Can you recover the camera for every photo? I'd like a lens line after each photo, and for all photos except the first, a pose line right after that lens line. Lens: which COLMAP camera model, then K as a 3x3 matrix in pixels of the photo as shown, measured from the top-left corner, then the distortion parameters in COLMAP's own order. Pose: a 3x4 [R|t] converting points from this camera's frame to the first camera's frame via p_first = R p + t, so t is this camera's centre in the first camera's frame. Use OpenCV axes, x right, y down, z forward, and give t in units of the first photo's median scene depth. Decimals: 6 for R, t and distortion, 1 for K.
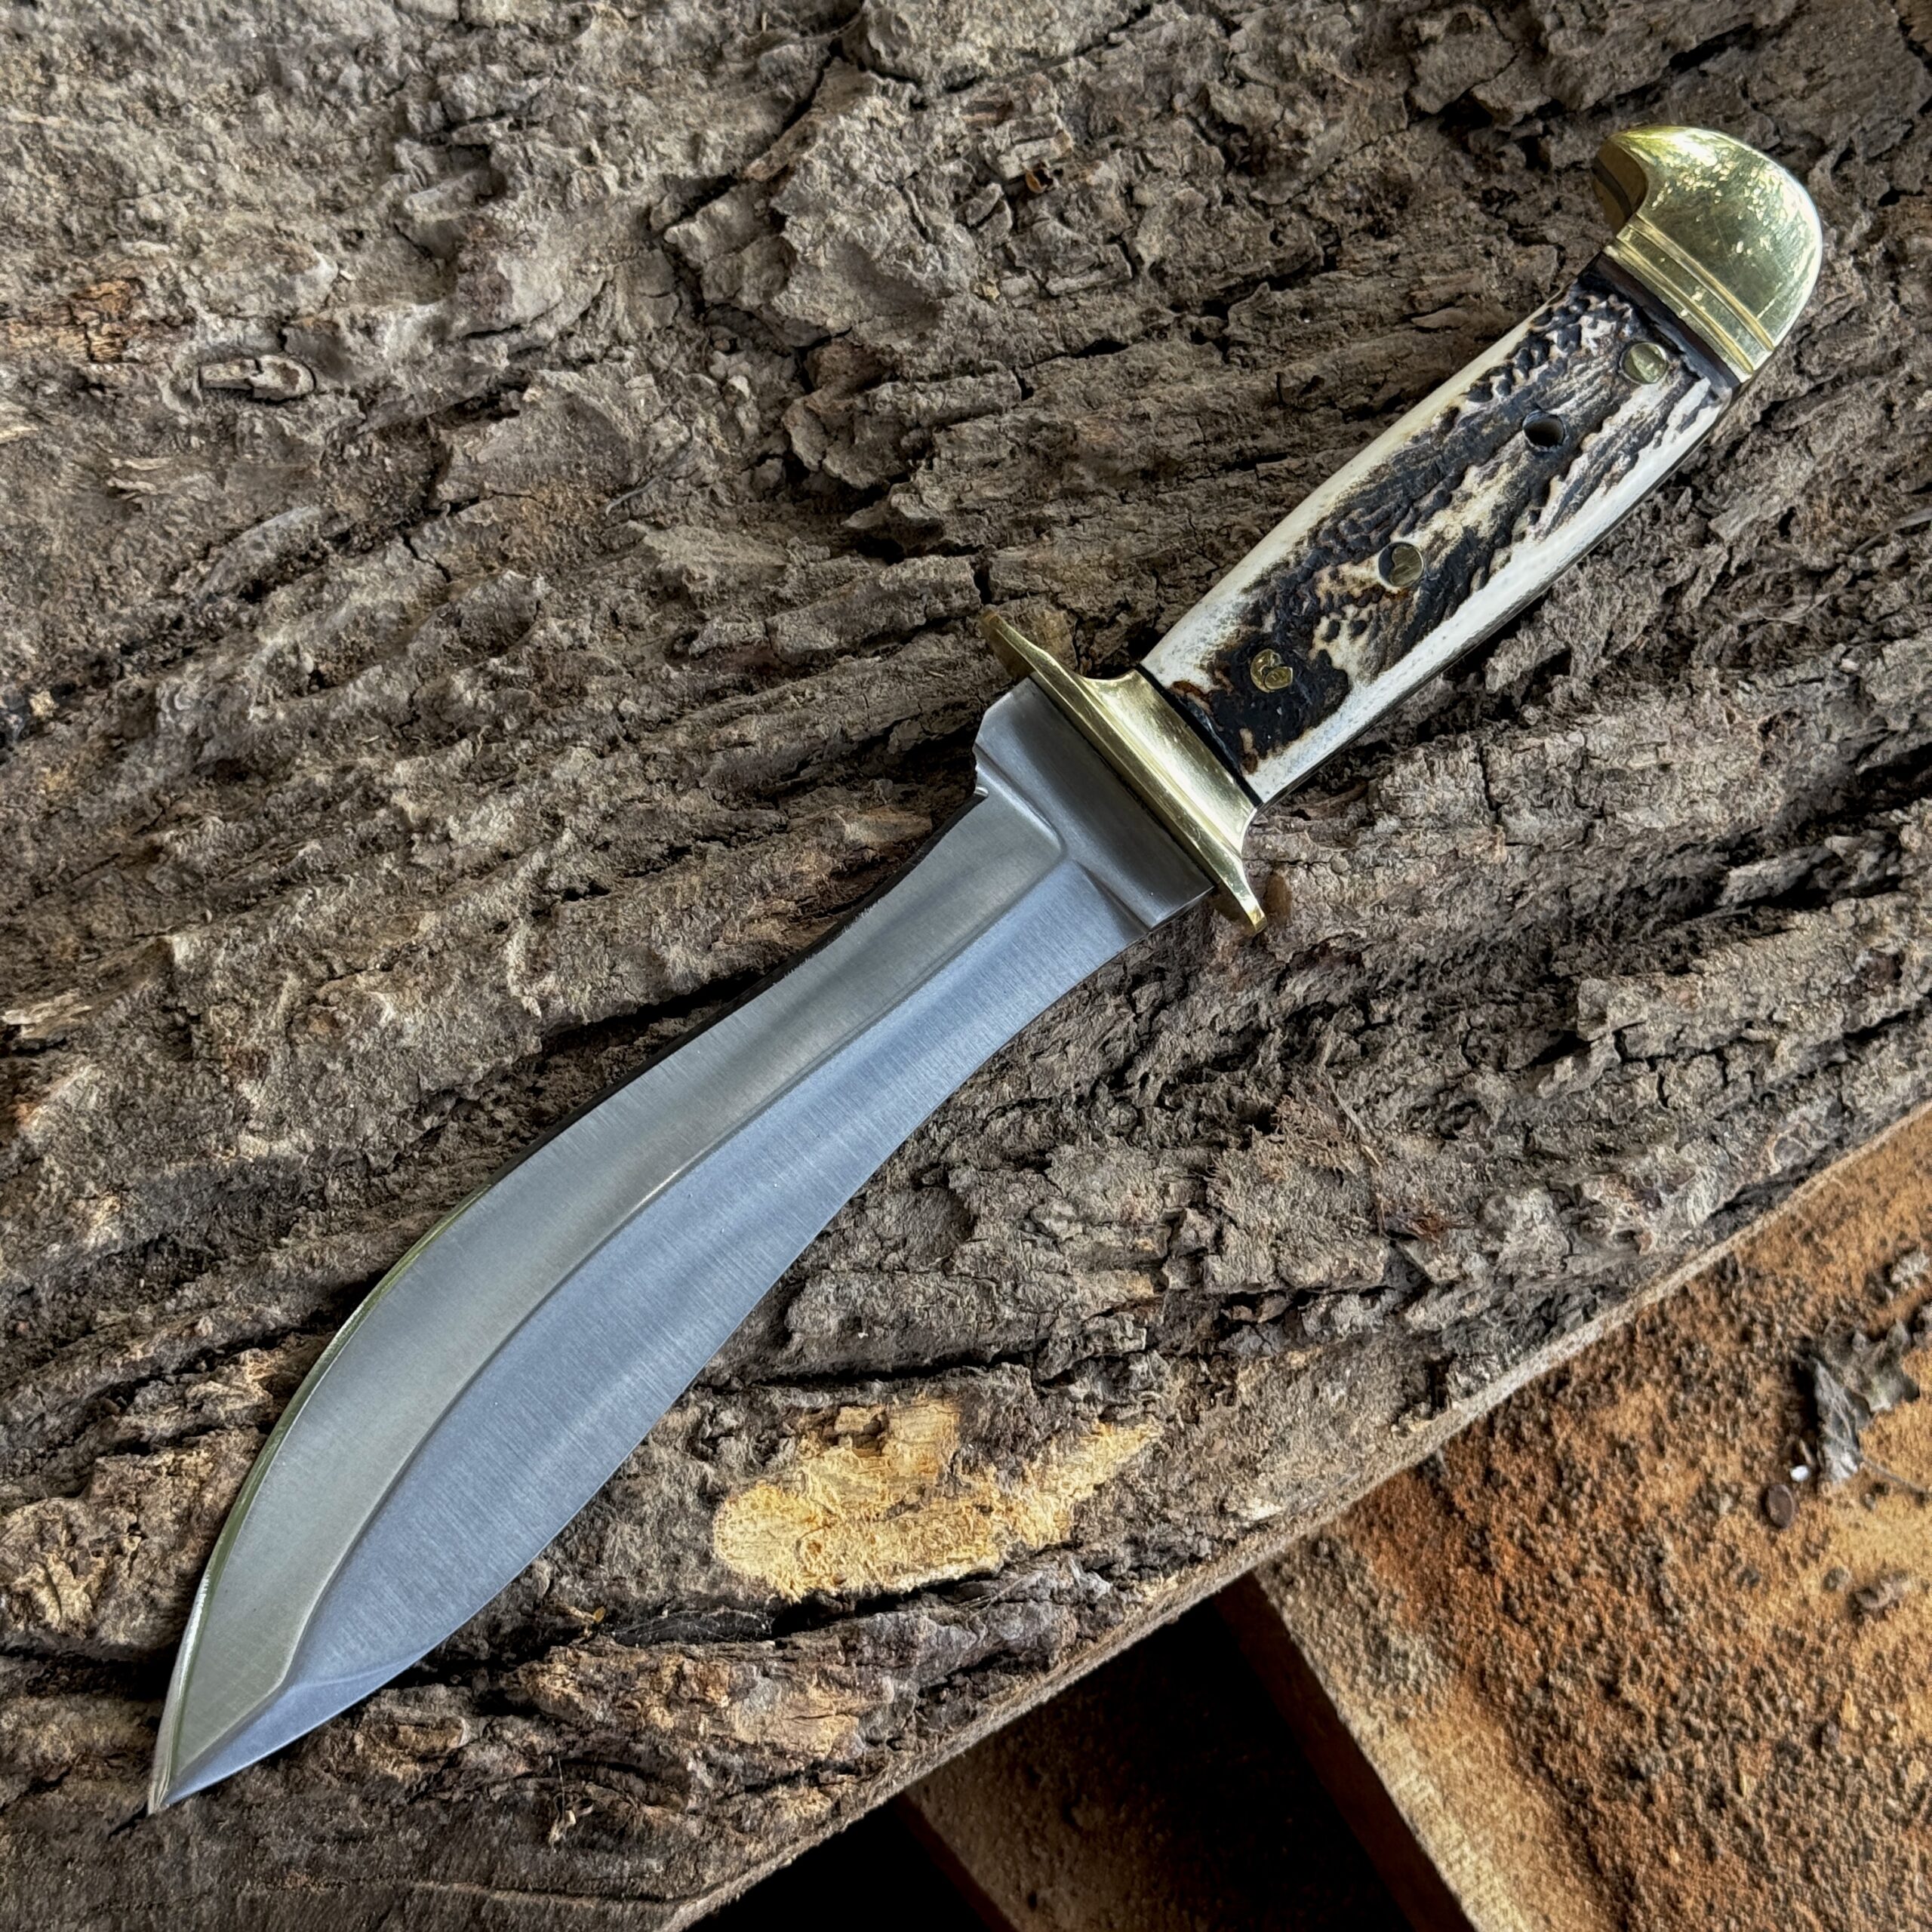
lens RADIAL K [[3596.4, 0, 969.5], [0, 3596.4, 990.4], [0, 0, 1]] dist [0.147812, -0.131383]
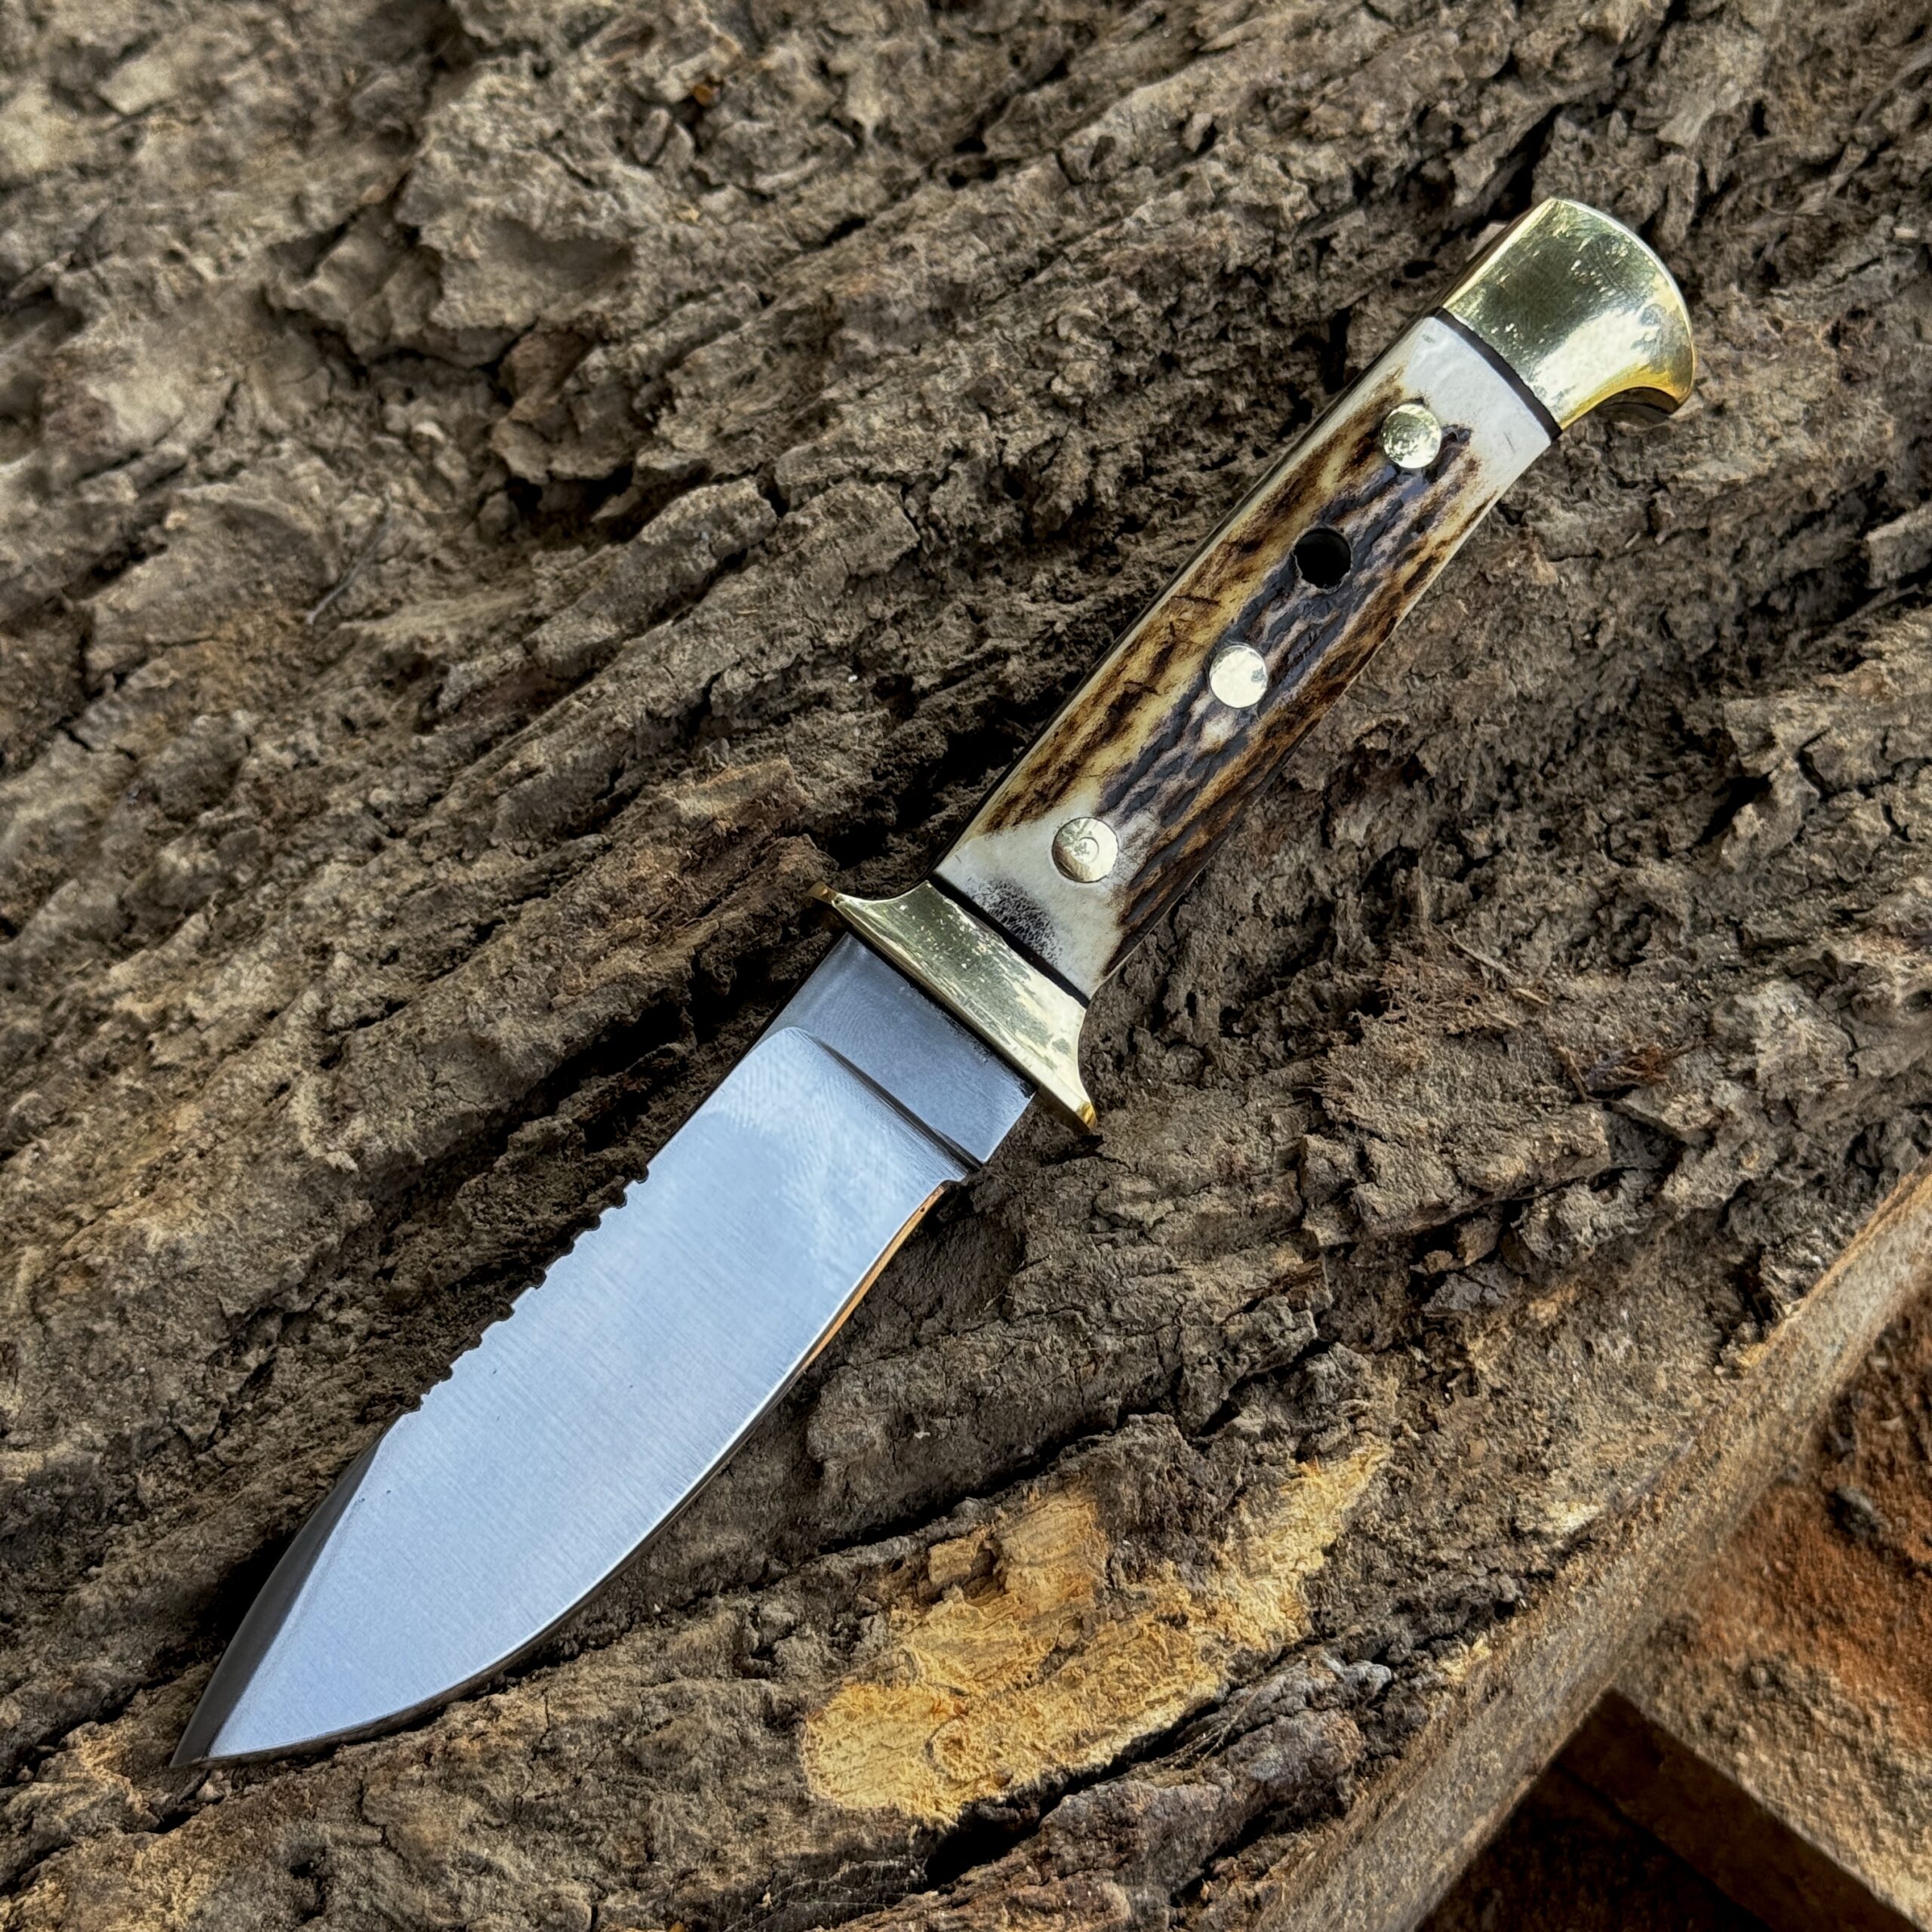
lens RADIAL K [[3630.6, 0, 969.2], [0, 3630.6, 998.4], [0, 0, 1]] dist [0.157165, -0.253853]
pose [[0.935503, -0.351460, -0.036200, 0.032865], [0.330776, 0.907216, -0.259899, 0.195719], [0.124185, 0.231162, 0.964957, 0.283012]]
